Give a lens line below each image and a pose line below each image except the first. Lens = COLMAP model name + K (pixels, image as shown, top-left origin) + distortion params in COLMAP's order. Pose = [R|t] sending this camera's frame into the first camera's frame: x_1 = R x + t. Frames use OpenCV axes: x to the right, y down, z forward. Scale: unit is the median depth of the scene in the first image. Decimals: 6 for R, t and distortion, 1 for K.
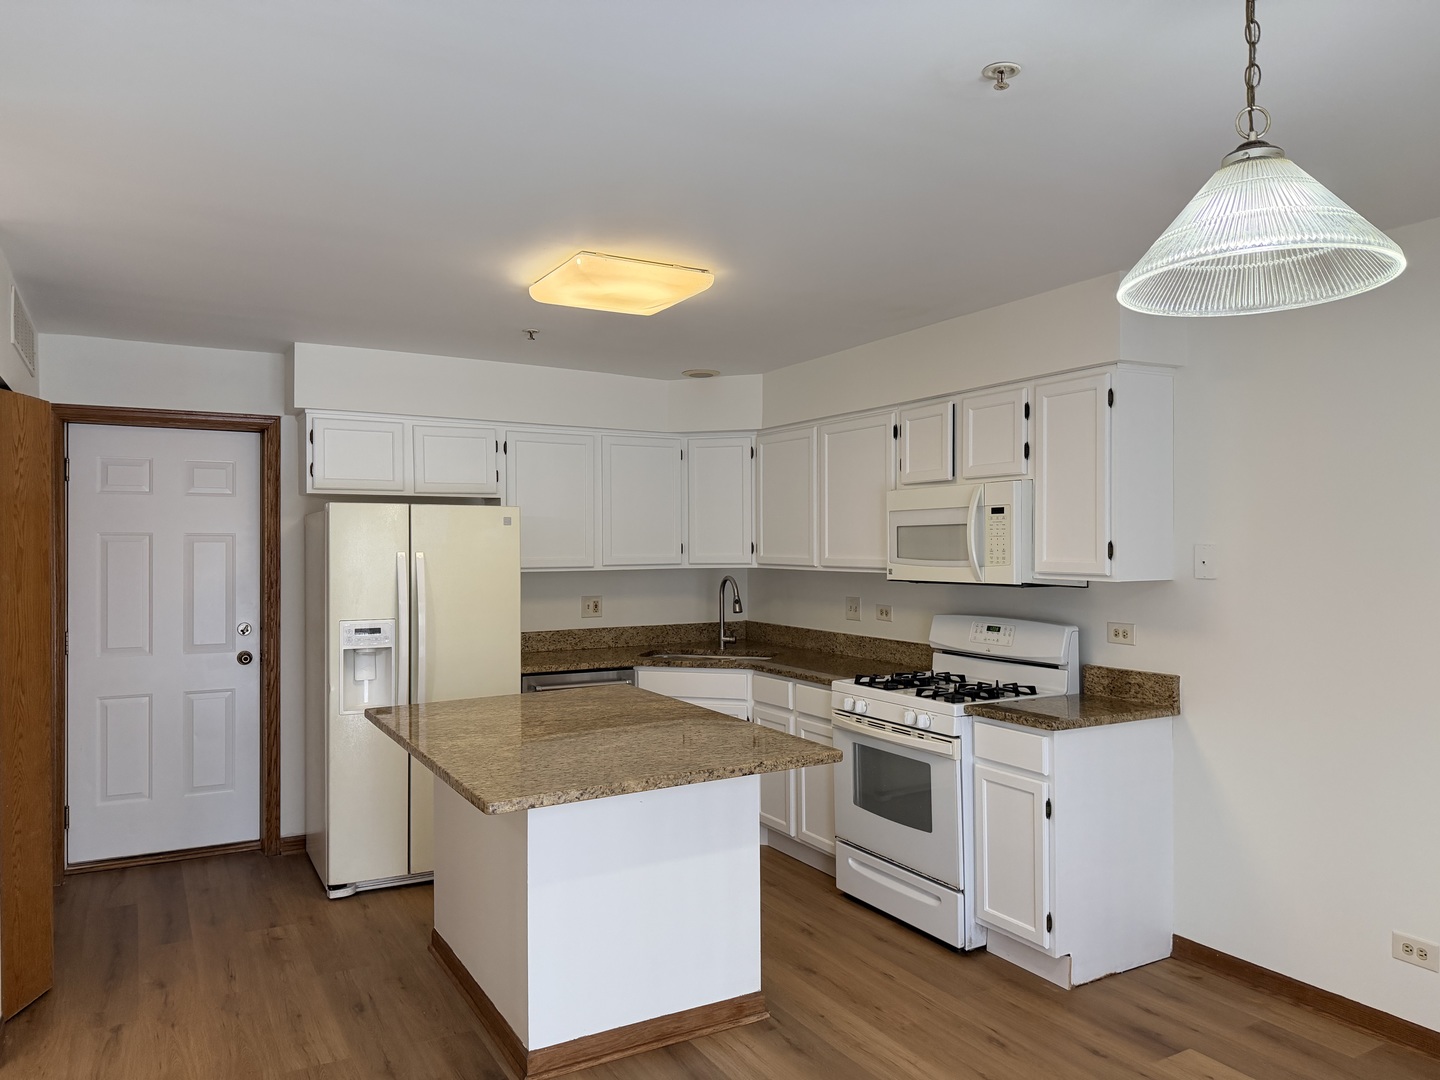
lens RADIAL K [[1014.2, 0, 720.0], [0, 1014.2, 540.0], [0, 0, 1]] dist [0.117398, -0.114225]
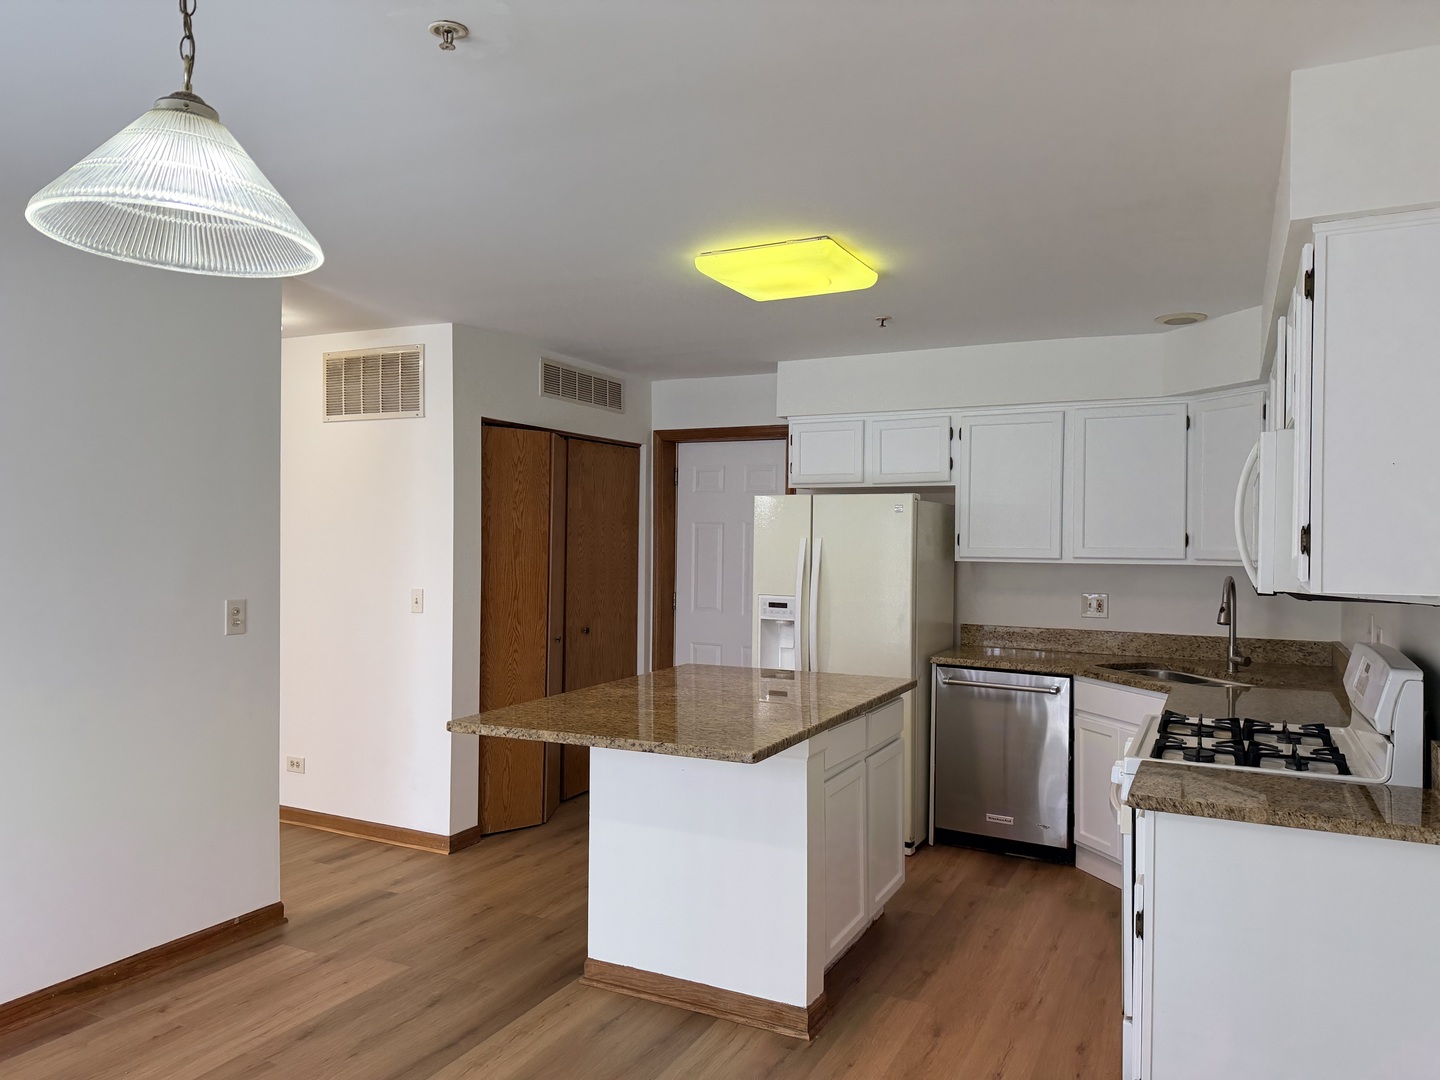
lens RADIAL K [[1013.2, 0, 714.8], [0, 1013.2, 538.5], [0, 0, 1]] dist [0.096782, -0.115047]
pose [[0.558299, 0.009897, -0.829581, 0.550035], [-0.010681, 0.999932, 0.004741, 0.009005], [0.829571, 0.006214, 0.558367, 0.303693]]
